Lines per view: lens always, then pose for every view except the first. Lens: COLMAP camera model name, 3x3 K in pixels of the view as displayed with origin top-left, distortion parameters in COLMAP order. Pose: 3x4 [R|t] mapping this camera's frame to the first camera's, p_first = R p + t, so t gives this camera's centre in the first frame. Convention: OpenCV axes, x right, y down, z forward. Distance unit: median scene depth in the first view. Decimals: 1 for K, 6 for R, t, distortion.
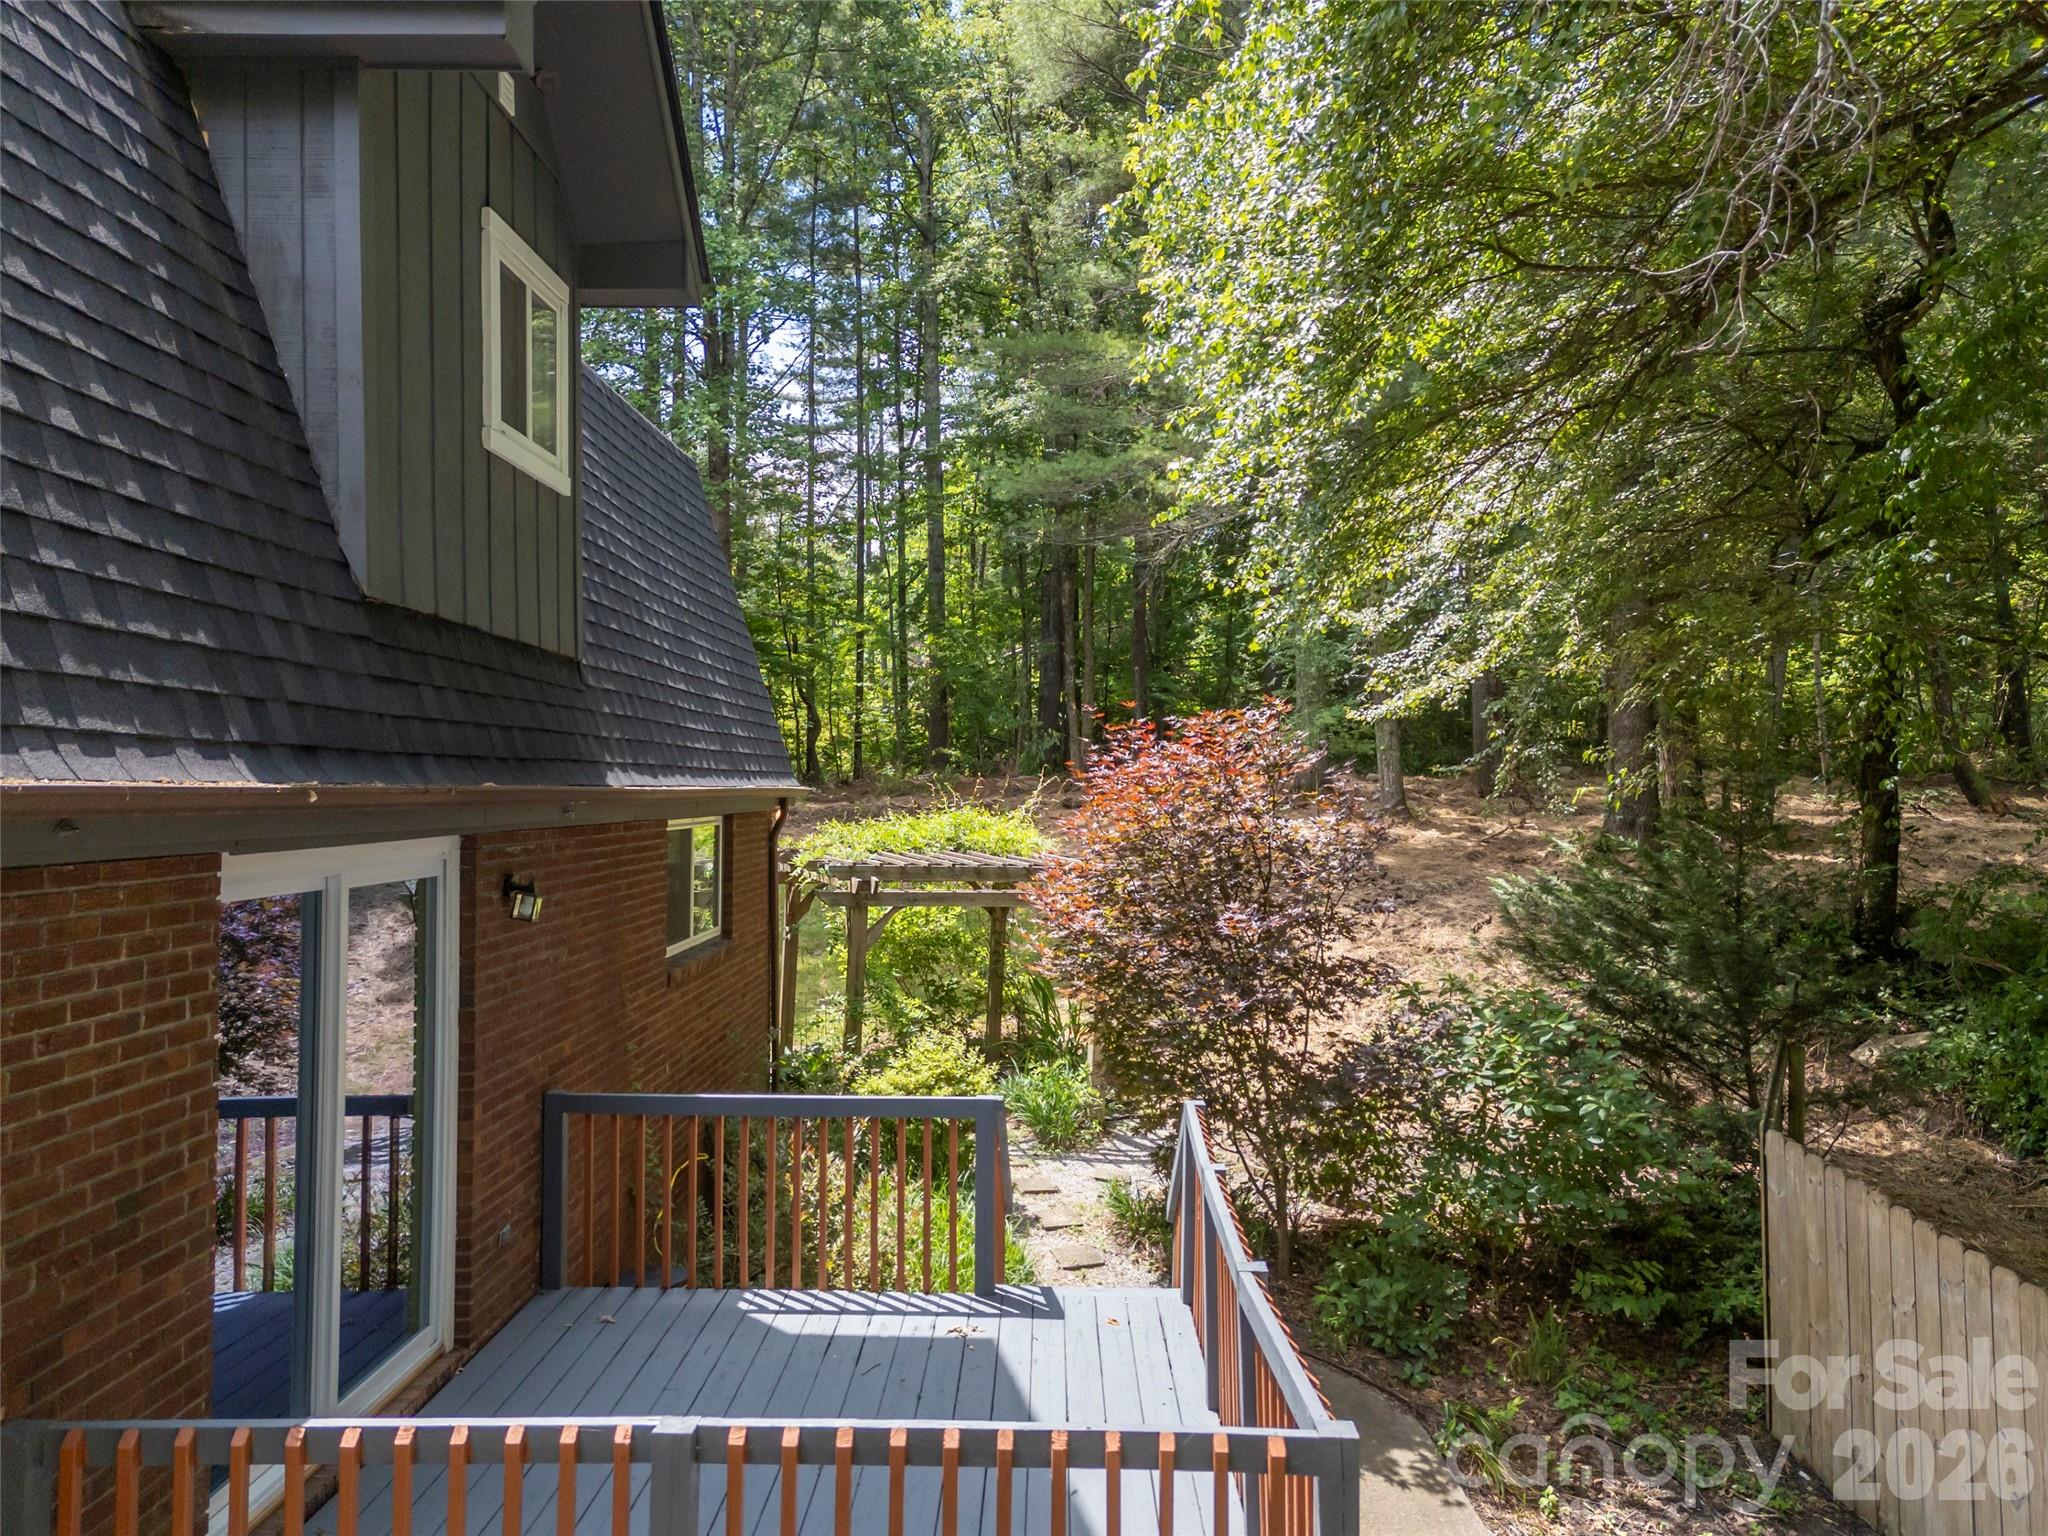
lens RADIAL K [[1489.9, 0, 1032.4], [0, 1489.9, 752.2], [0, 0, 1]] dist [0.071096, -0.032121]
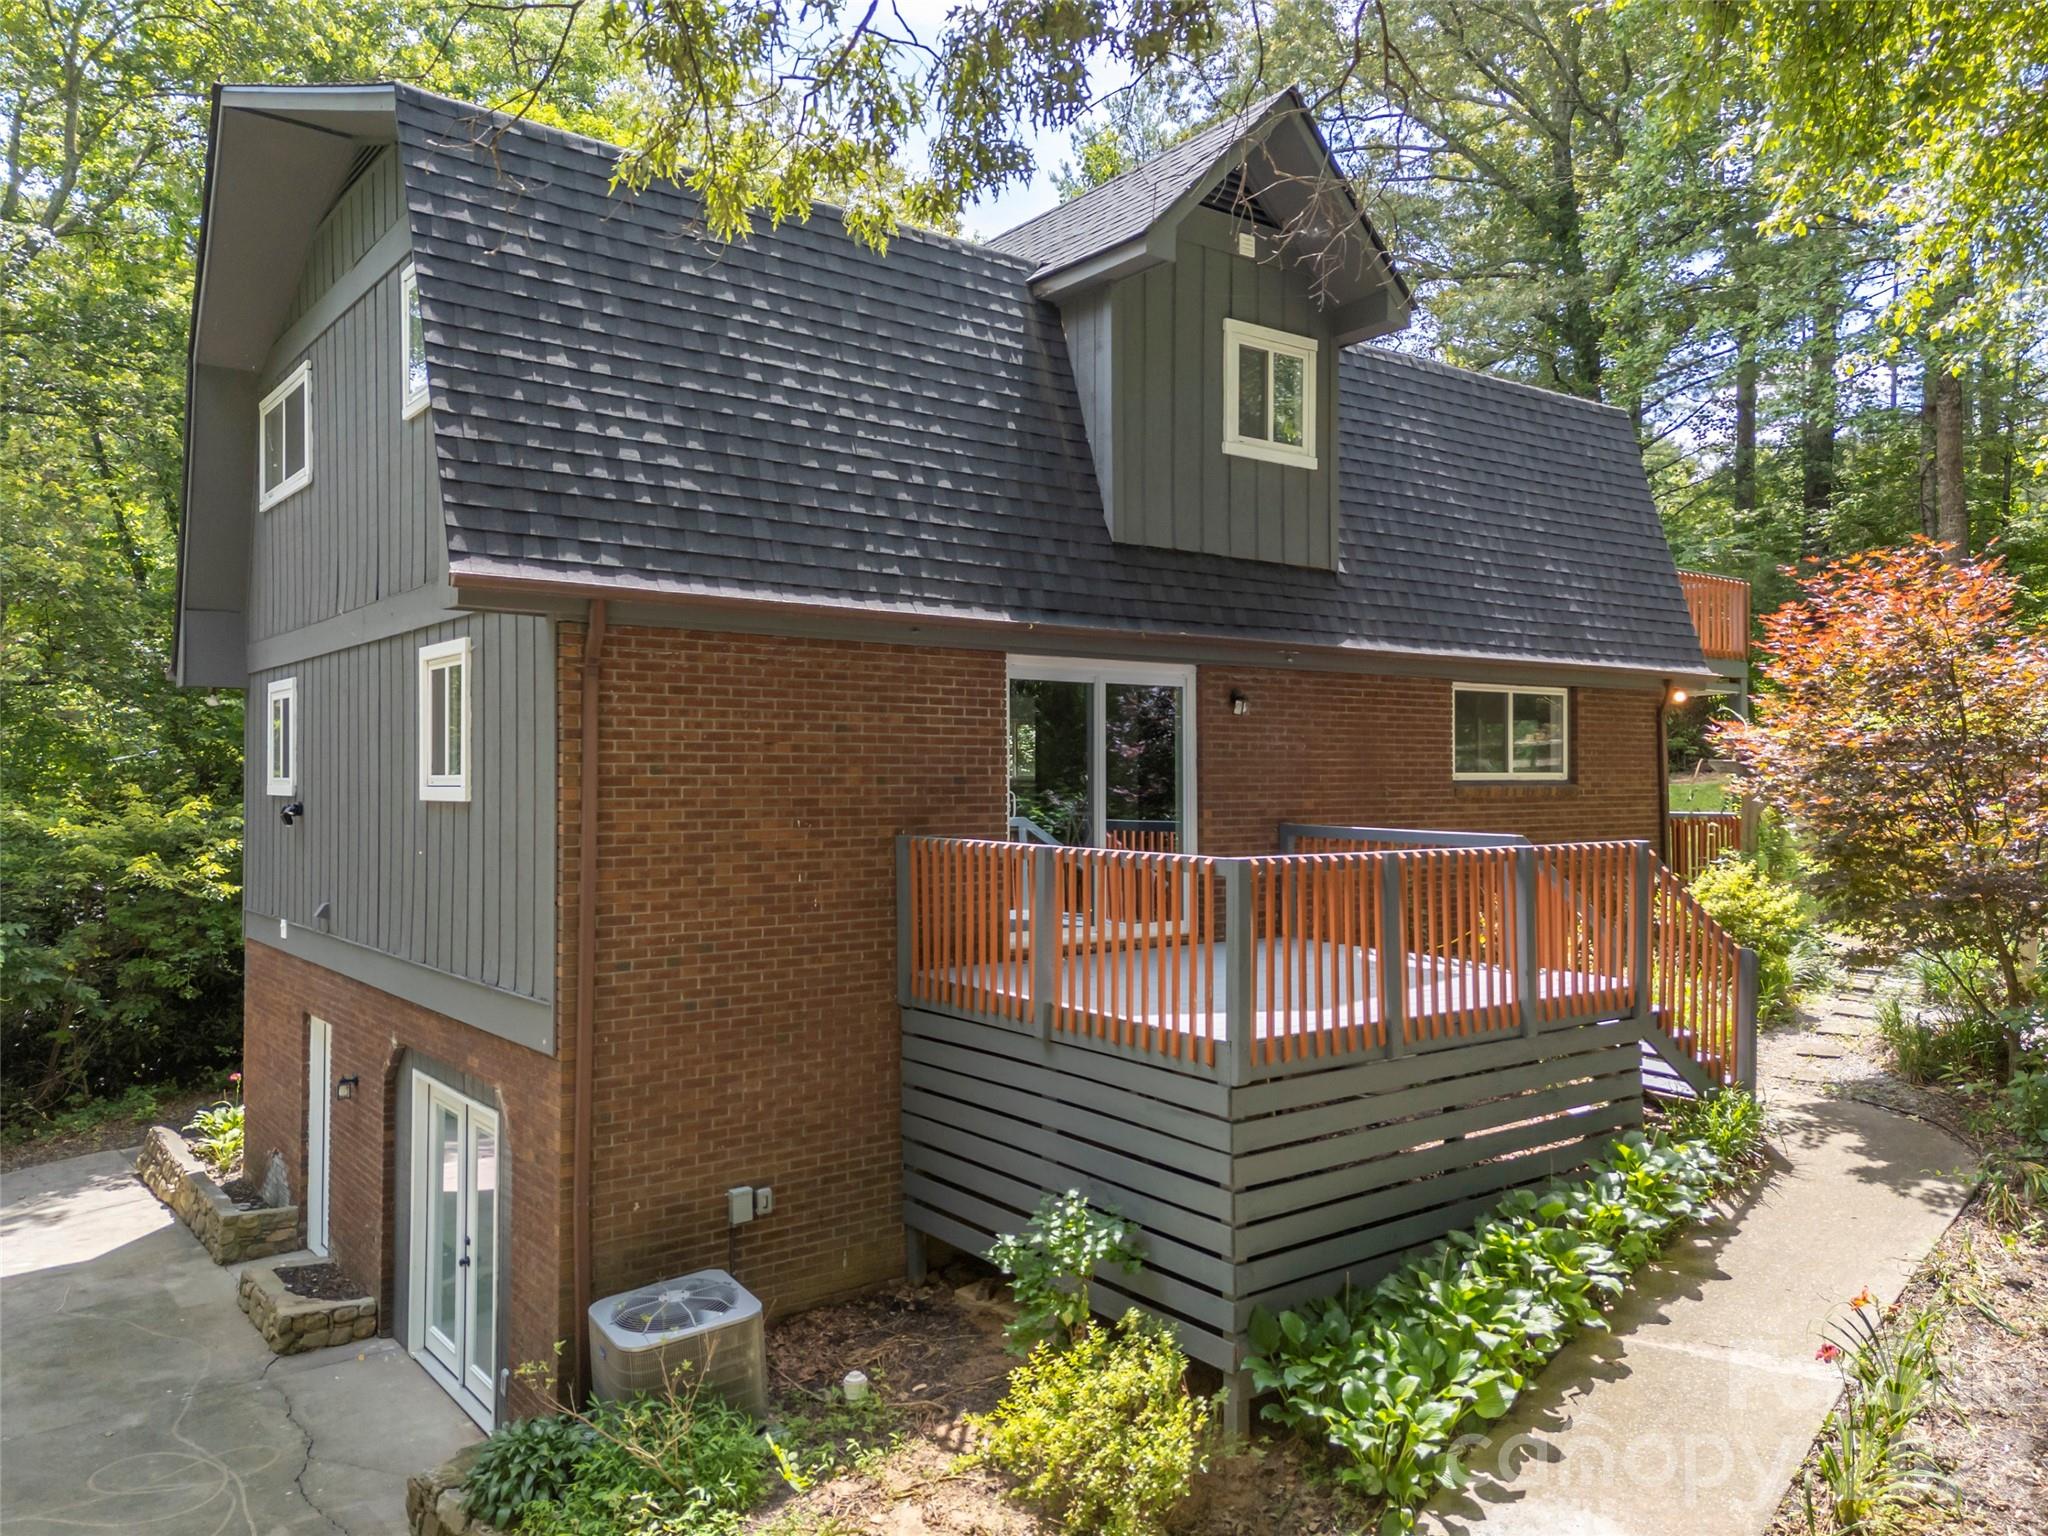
lens RADIAL K [[1489.9, 0, 1023.0], [0, 1489.9, 778.9], [0, 0, 1]] dist [0.071096, -0.032121]
pose [[0.603893, 0.005787, -0.797044, 1.103395], [0.015747, 0.999692, 0.019189, 0.178401], [0.796910, -0.024140, 0.603616, -0.337112]]
